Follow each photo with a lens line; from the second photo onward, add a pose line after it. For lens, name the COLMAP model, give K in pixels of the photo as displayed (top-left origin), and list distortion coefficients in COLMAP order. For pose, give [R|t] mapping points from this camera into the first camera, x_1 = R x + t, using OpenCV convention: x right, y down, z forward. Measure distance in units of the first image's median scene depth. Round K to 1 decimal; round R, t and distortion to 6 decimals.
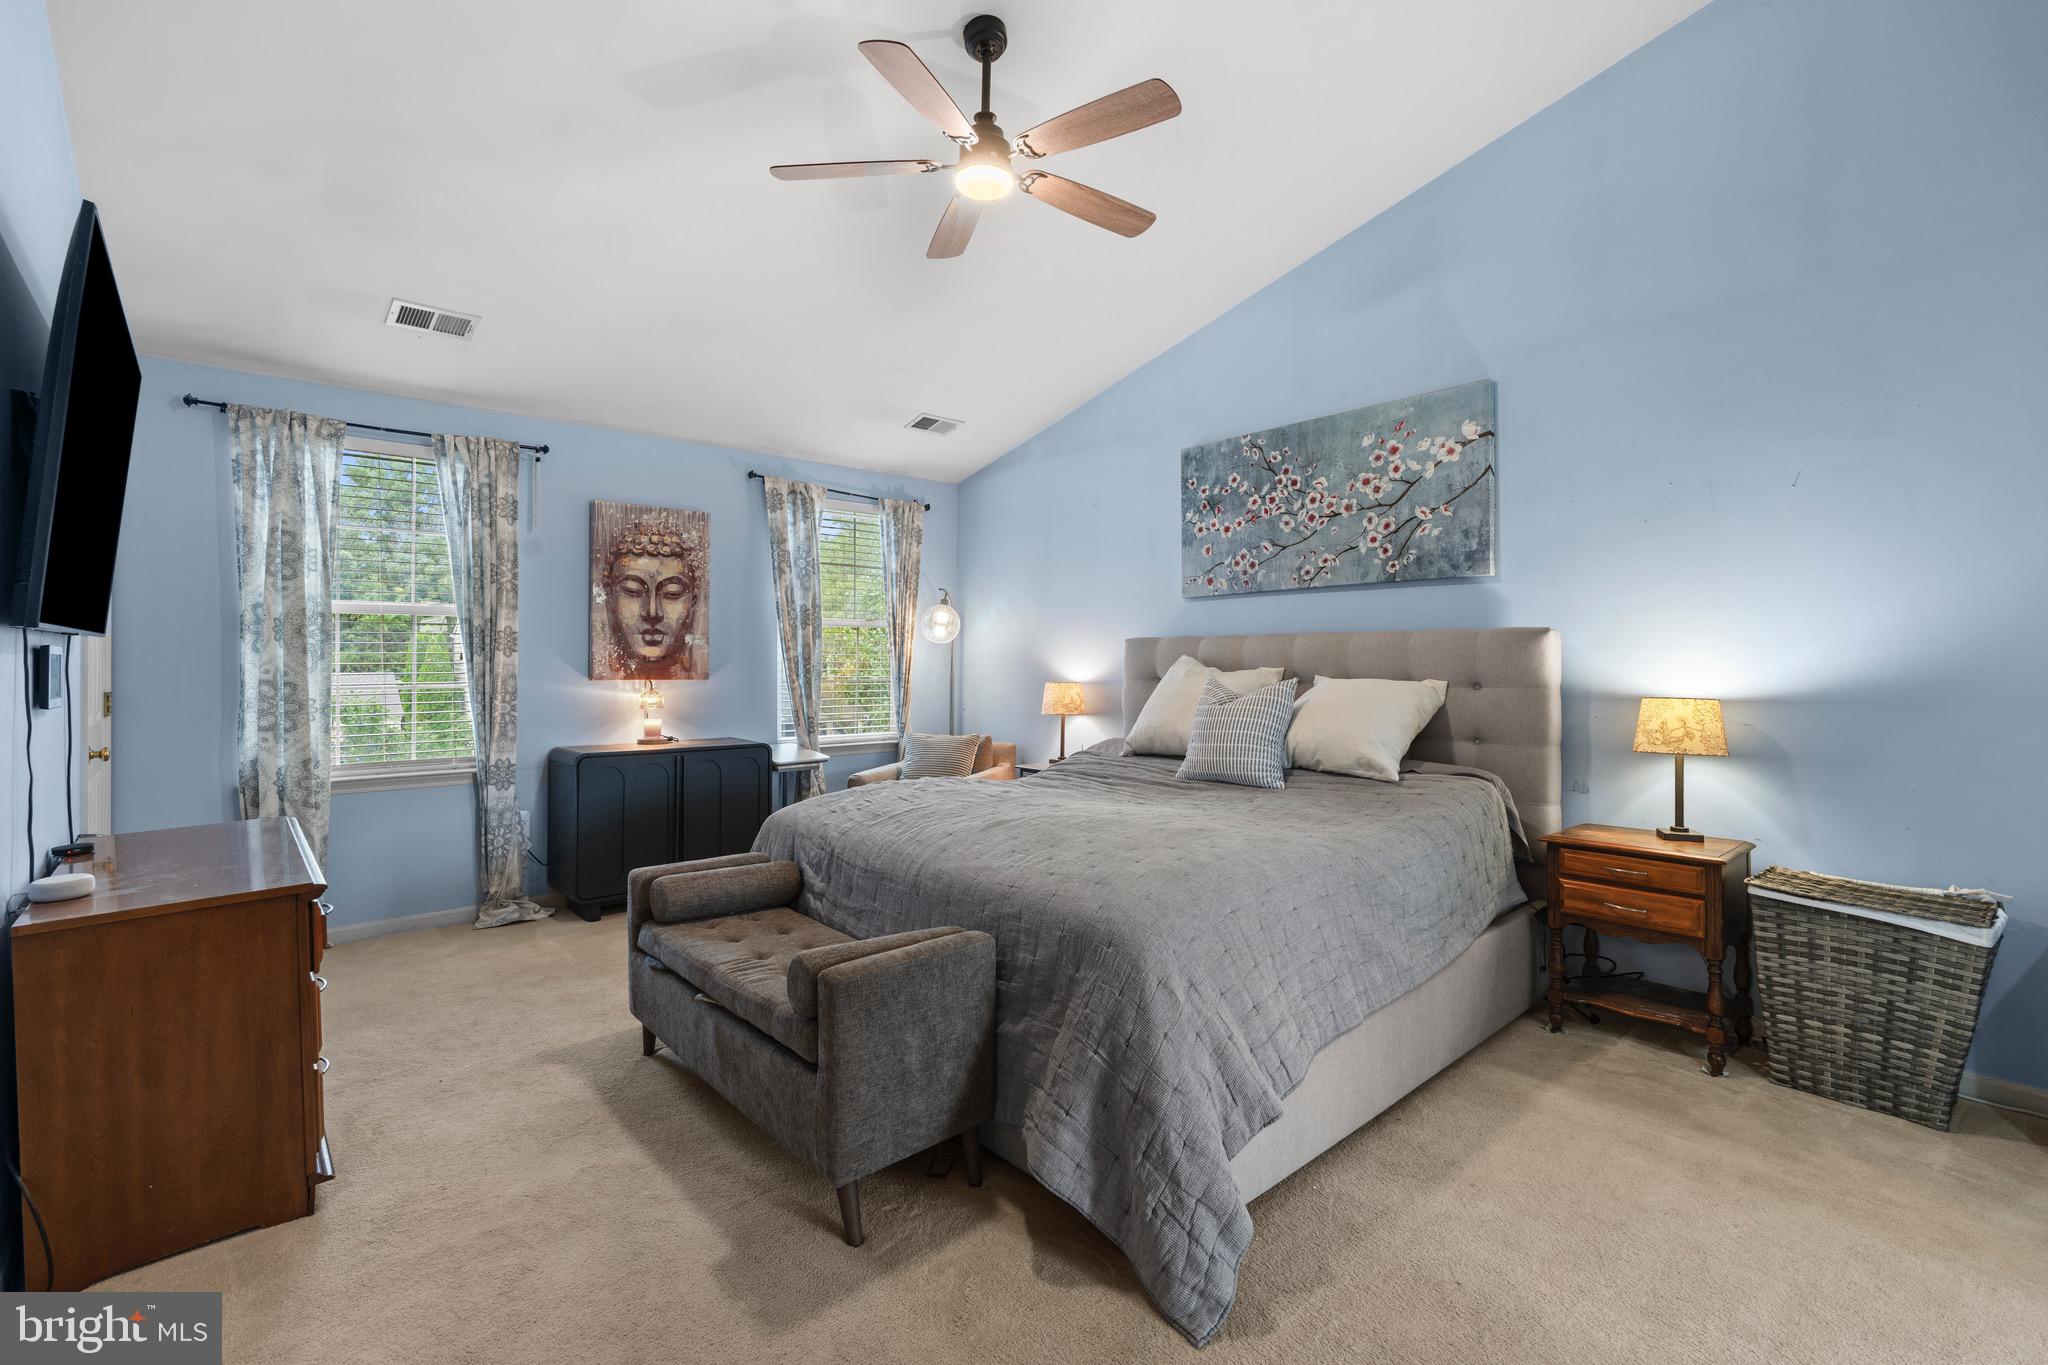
lens RADIAL K [[918.8, 0, 1024.0], [0, 918.8, 682.5], [0, 0, 1]] dist [-0.003363, 0.000434]
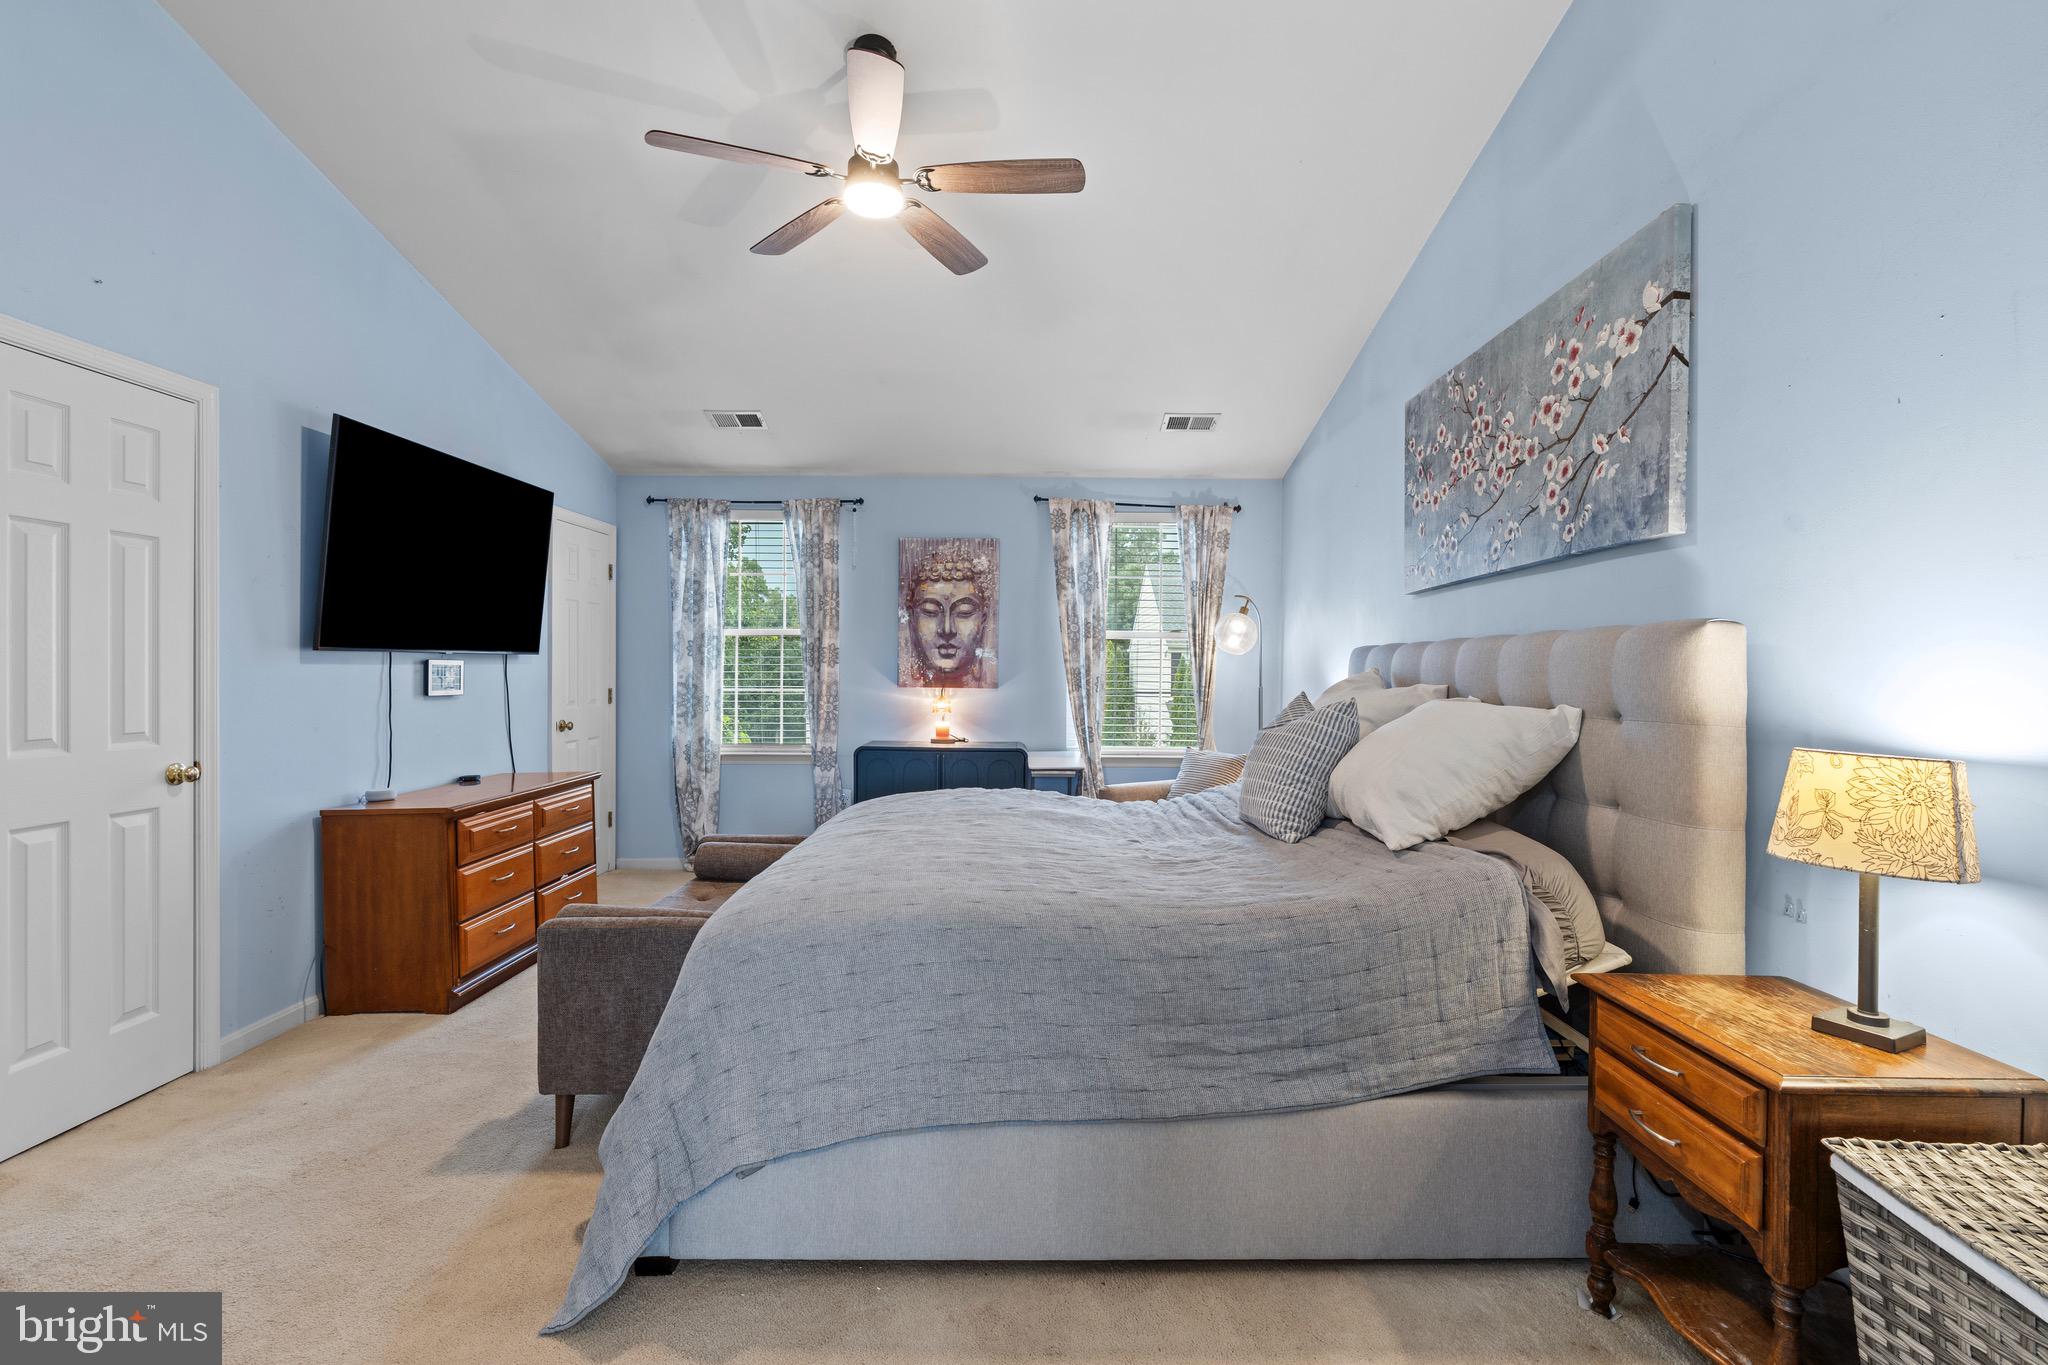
lens RADIAL K [[910.9, 0, 1017.1], [0, 910.9, 699.9], [0, 0, 1]] dist [-0.002857, 0.000642]
pose [[0.747370, 0.025983, -0.663900, 0.499239], [-0.023232, 0.999646, 0.012970, -0.005498], [0.664002, 0.005731, 0.747709, 0.234105]]
